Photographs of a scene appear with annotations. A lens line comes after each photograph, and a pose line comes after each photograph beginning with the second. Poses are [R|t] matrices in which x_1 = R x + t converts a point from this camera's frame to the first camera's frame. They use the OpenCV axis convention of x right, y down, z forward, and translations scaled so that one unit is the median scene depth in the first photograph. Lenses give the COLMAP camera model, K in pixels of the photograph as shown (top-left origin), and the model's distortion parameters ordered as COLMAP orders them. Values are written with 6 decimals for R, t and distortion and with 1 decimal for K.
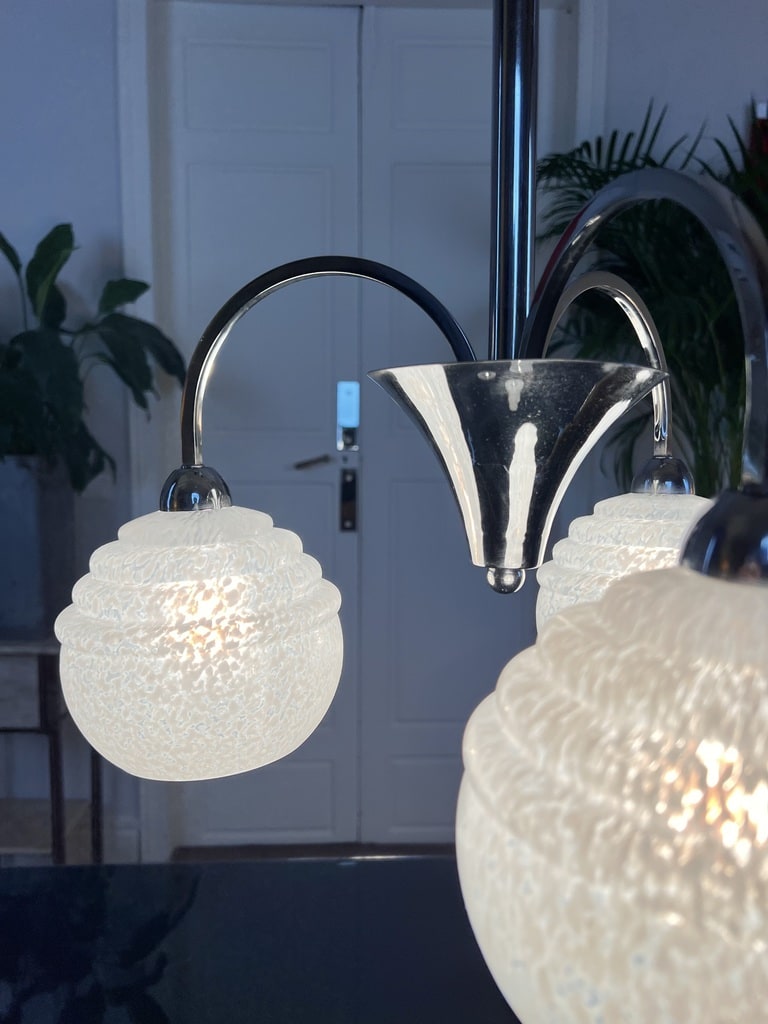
lens RADIAL K [[767.8, 0, 373.7], [0, 767.8, 519.2], [0, 0, 1]] dist [0.020770, -0.029386]
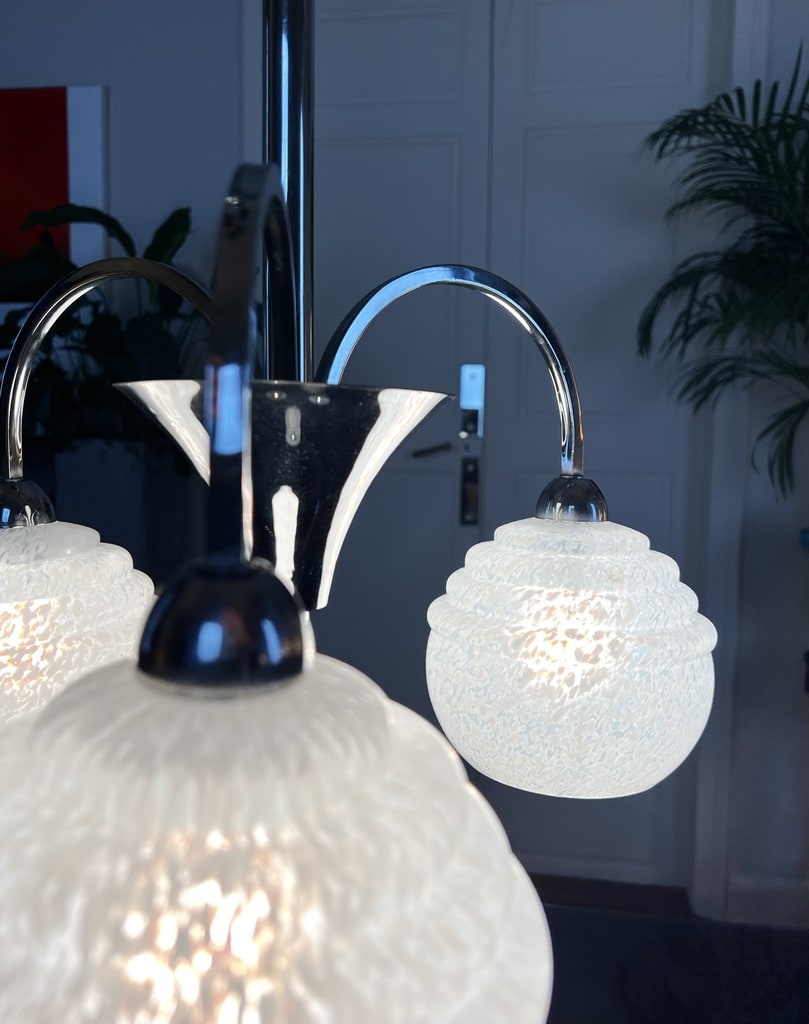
lens RADIAL K [[817.9, 0, 407.2], [0, 817.9, 483.3], [0, 0, 1]] dist [0.022636, -0.027835]
pose [[0.983992, 0.021679, -0.176891, 0.084497], [-0.026463, 0.999344, -0.024731, -0.010701], [0.176239, 0.029016, 0.983920, 0.019605]]
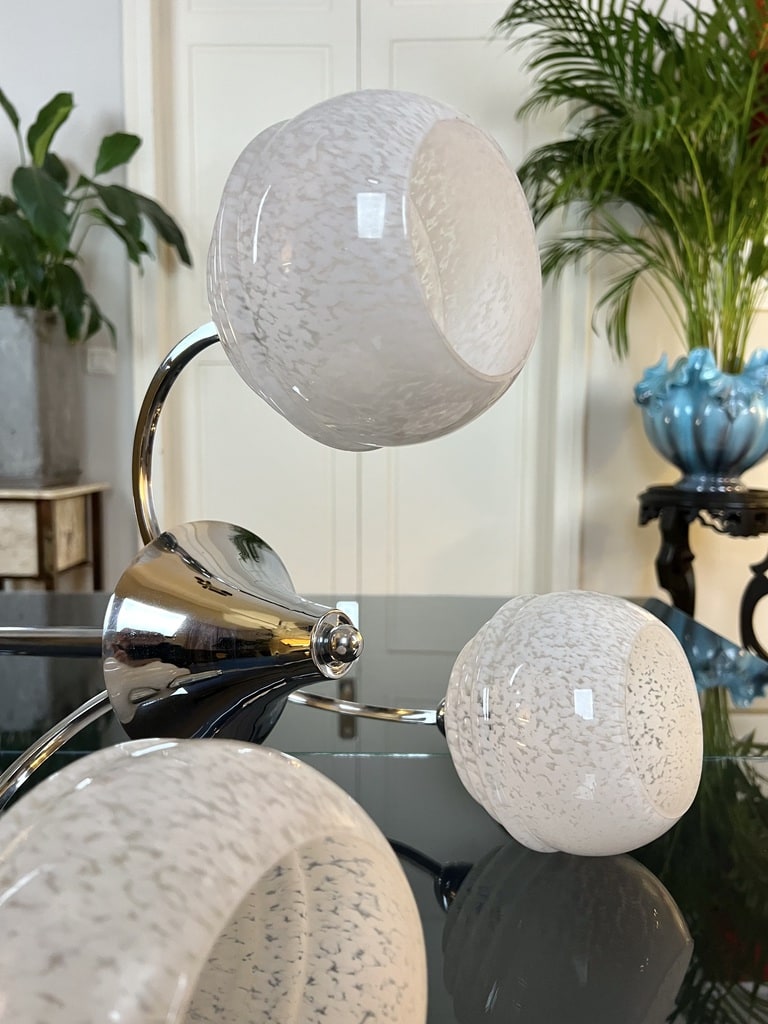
lens RADIAL K [[767.8, 0, 384.3], [0, 767.8, 512.1], [0, 0, 1]] dist [0.020770, -0.029386]
pose [[0.998332, 0.004964, -0.057515, 0.094818], [-0.005257, 0.999974, -0.004955, 0.197663], [0.057489, 0.005249, 0.998332, -0.006628]]
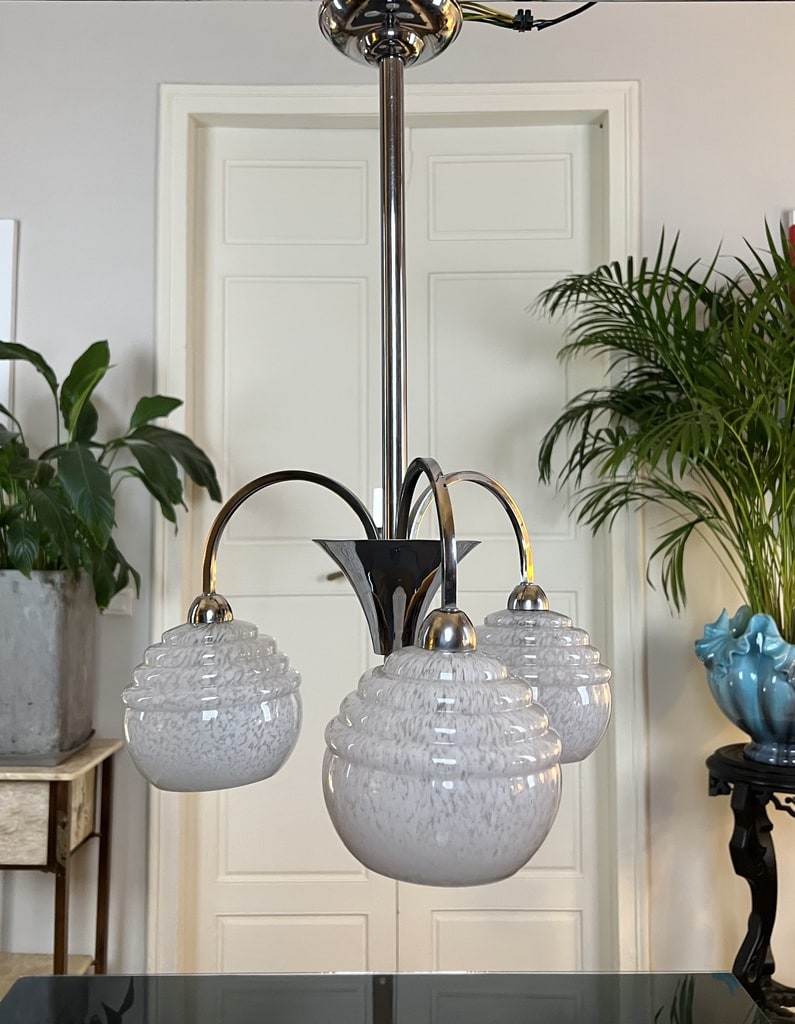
lens RADIAL K [[936.2, 0, 410.6], [0, 936.2, 483.2], [0, 0, 1]] dist [0.035148, -0.030139]
pose [[0.999345, -0.010292, -0.034696, 0.050587], [0.004455, 0.986404, -0.164276, 0.006151], [0.035915, 0.164014, 0.985804, -0.187522]]
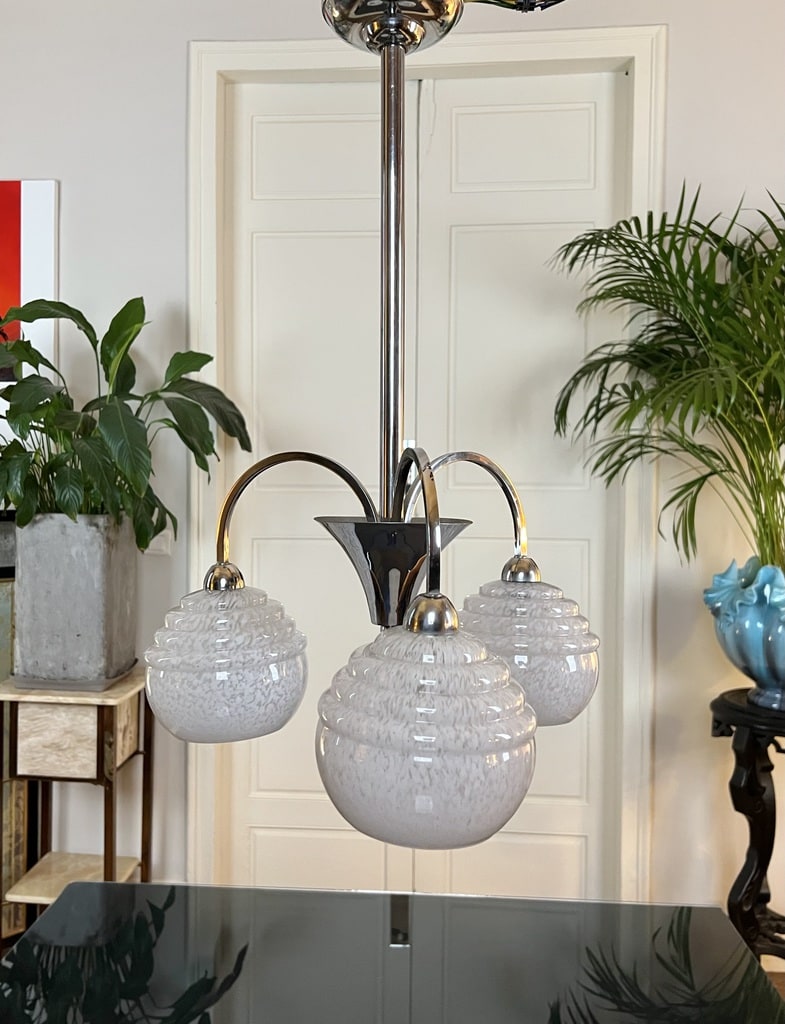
lens RADIAL K [[895.6, 0, 371.2], [0, 895.6, 497.4], [0, 0, 1]] dist [0.058612, -0.059080]
pose [[0.994079, 0.003952, -0.108588, 0.063255], [-0.012932, 0.996538, -0.082122, -0.009806], [0.107887, 0.083040, 0.990689, -0.194797]]
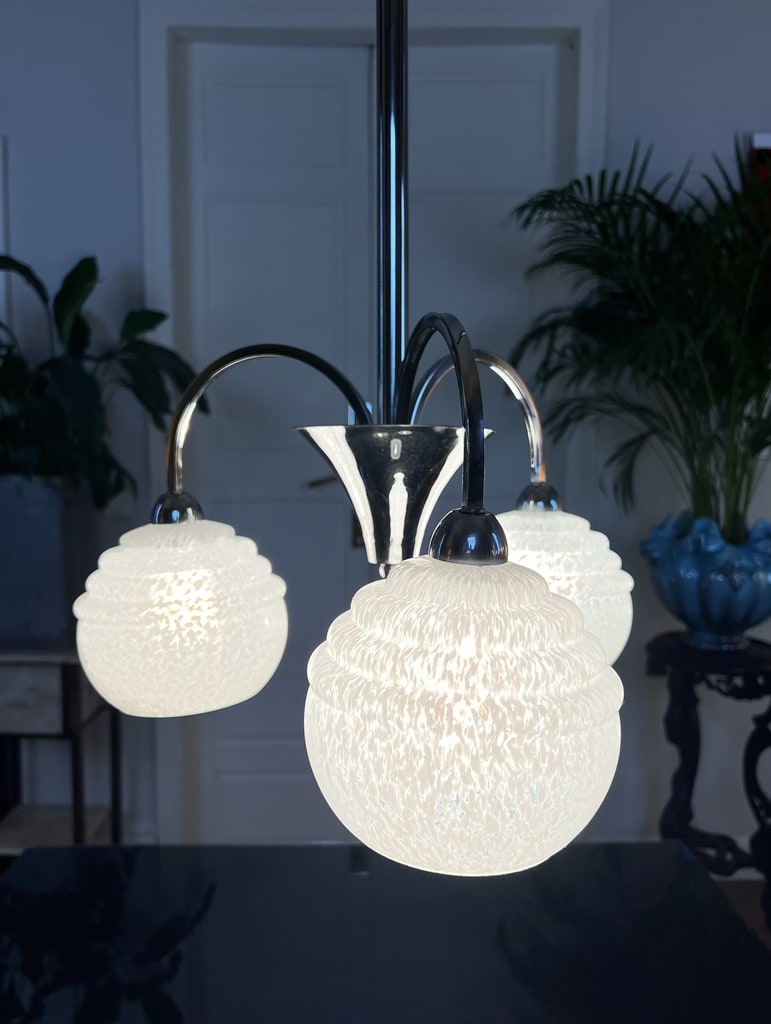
lens RADIAL K [[793.0, 0, 388.2], [0, 793.0, 522.5], [0, 0, 1]] dist [0.015701, -0.017930]
pose [[0.999769, -0.000725, -0.021495, 0.035494], [0.000324, 0.999826, -0.018670, 0.002518], [0.021505, 0.018659, 0.999595, -0.082427]]
